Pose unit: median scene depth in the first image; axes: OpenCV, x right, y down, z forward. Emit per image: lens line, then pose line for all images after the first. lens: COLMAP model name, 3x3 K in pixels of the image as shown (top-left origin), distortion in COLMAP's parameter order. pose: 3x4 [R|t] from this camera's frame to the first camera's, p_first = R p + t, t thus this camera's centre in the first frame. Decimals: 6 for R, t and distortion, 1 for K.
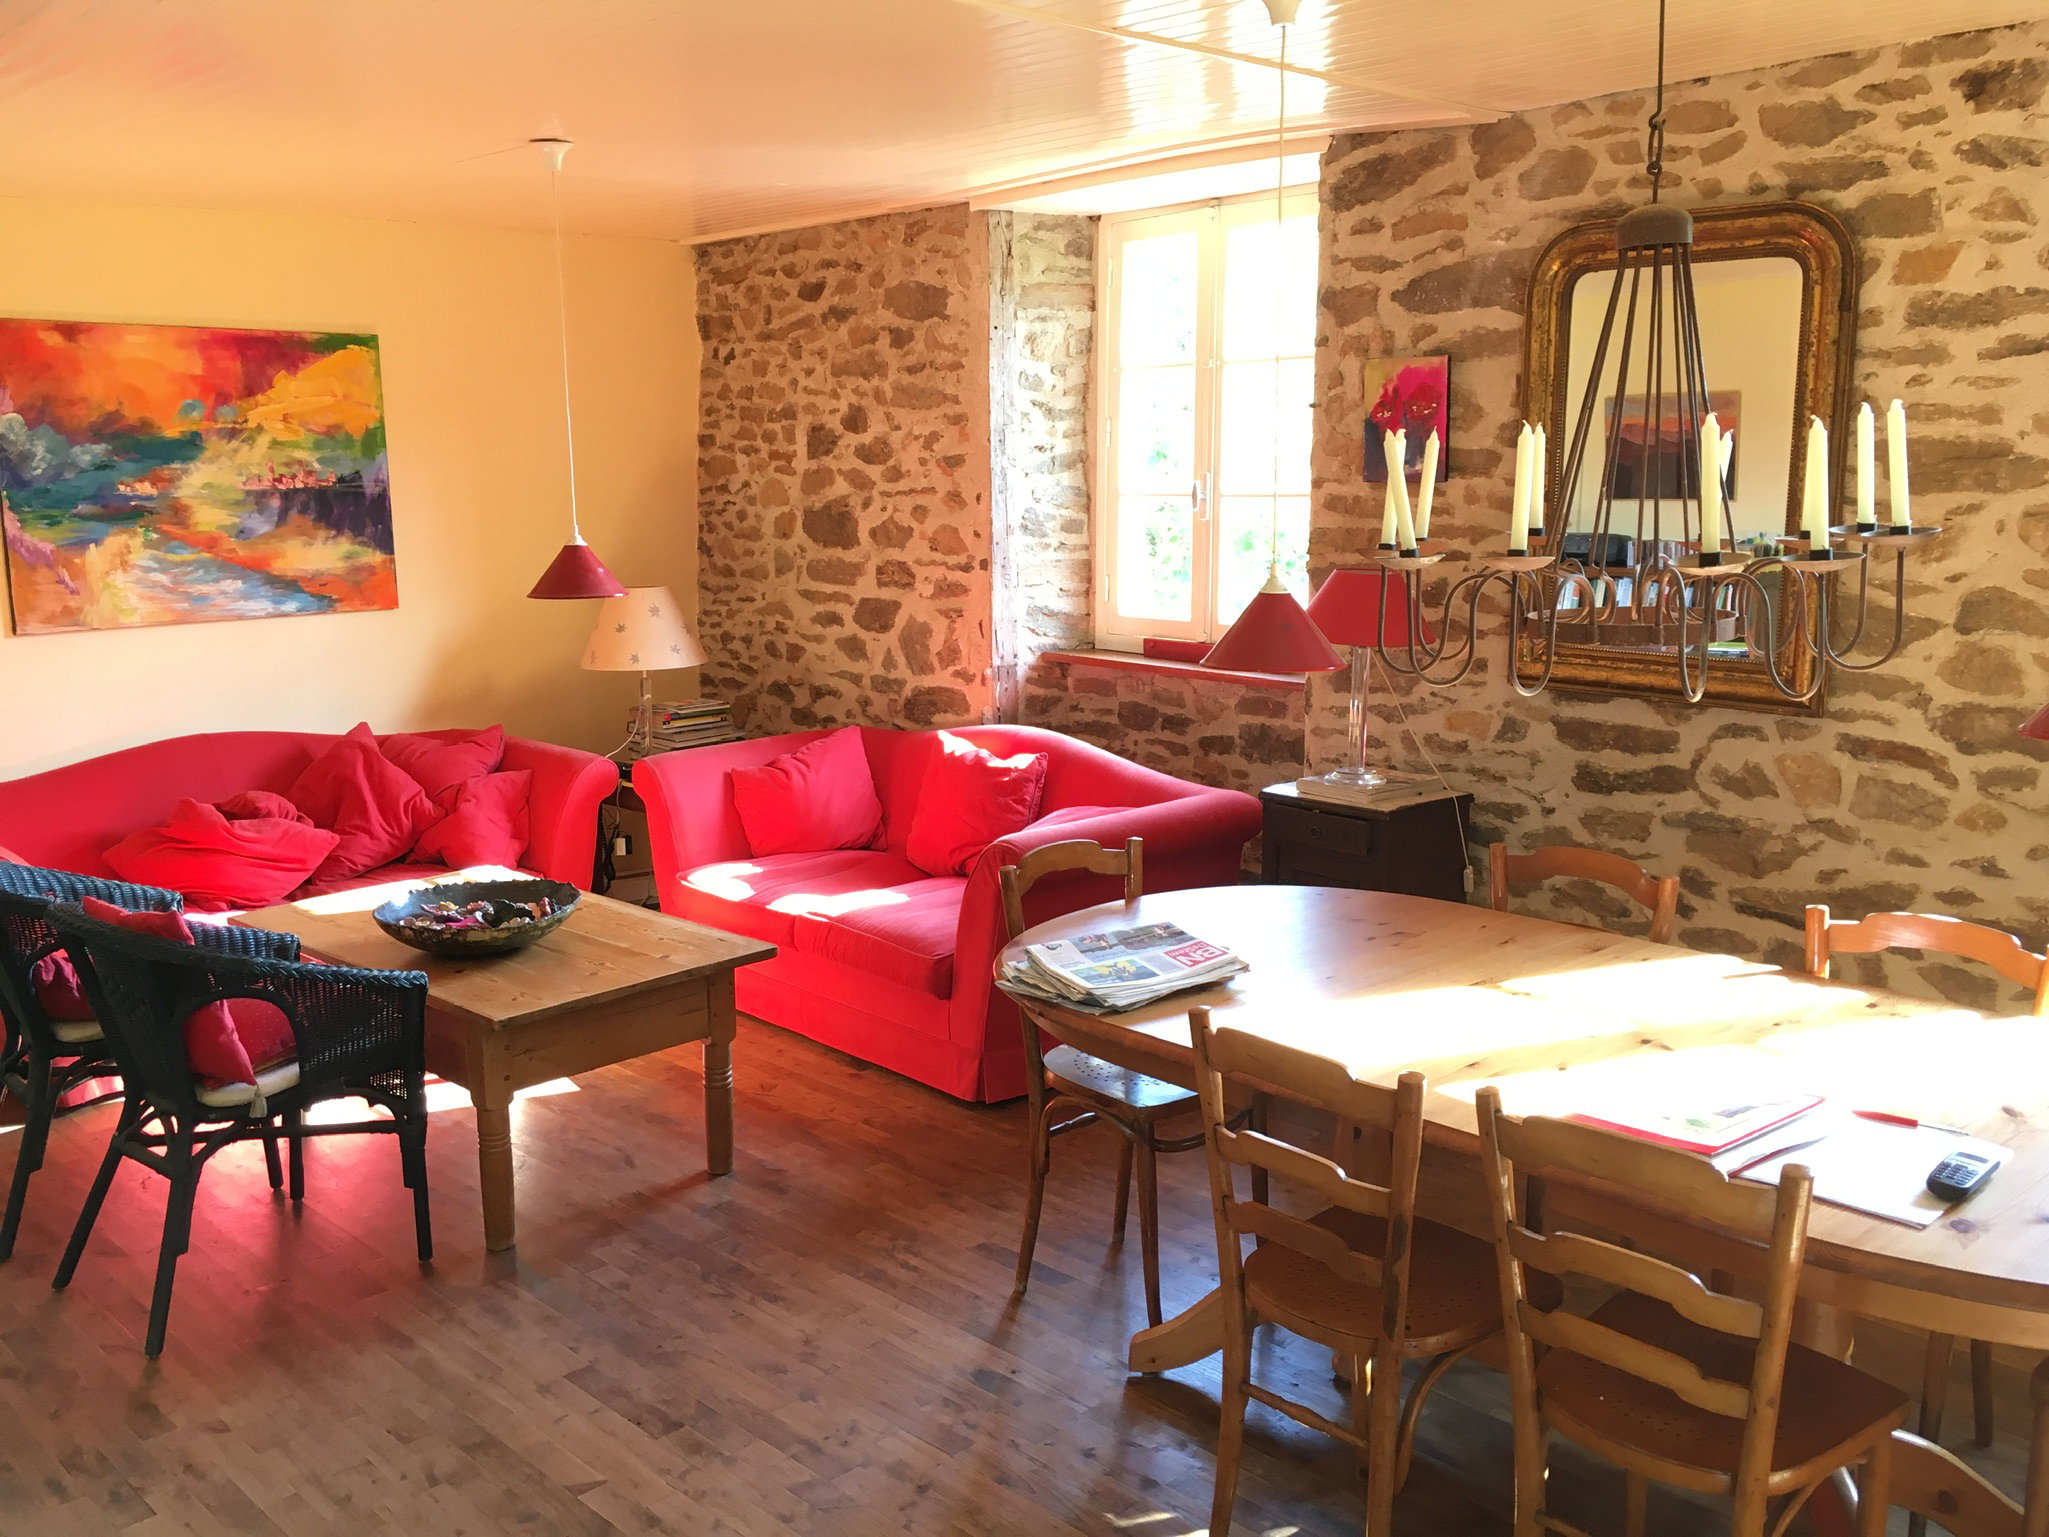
lens RADIAL K [[1737.4, 0, 1028.3], [0, 1737.4, 764.9], [0, 0, 1]] dist [0.035425, -0.066776]
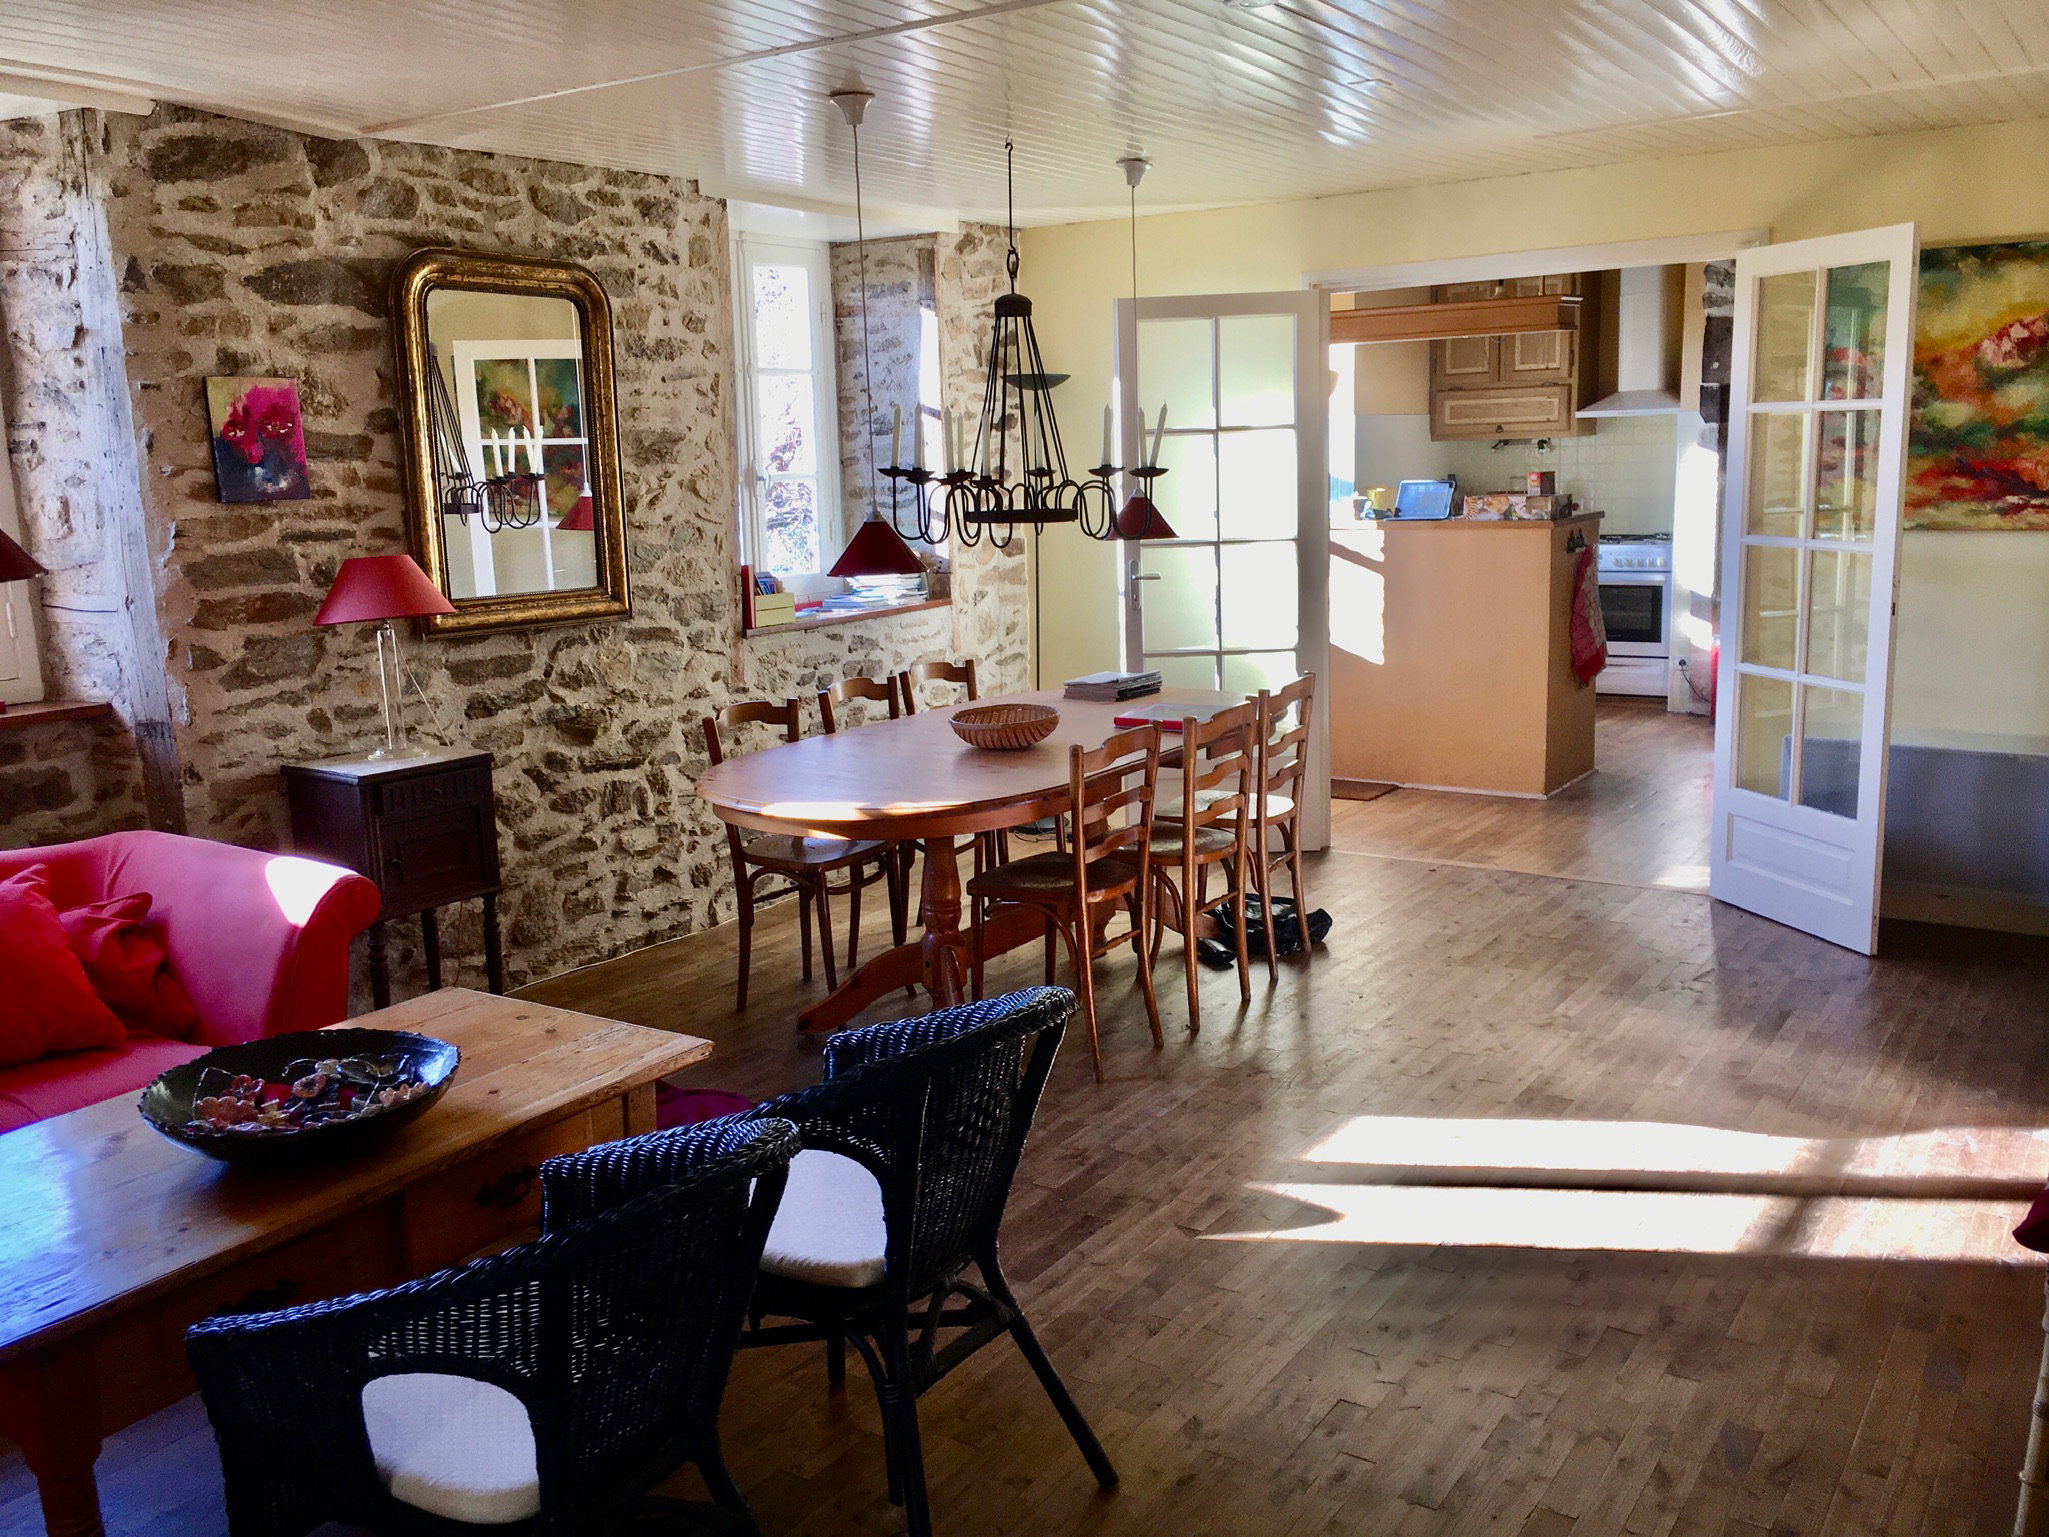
lens RADIAL K [[1737.4, 0, 1014.5], [0, 1737.4, 762.7], [0, 0, 1]] dist [0.035425, -0.066776]
pose [[-0.181922, -0.157669, 0.970590, -0.970051], [0.200447, 0.960389, 0.193583, -0.119739], [-0.962666, 0.229768, -0.143111, 0.856860]]
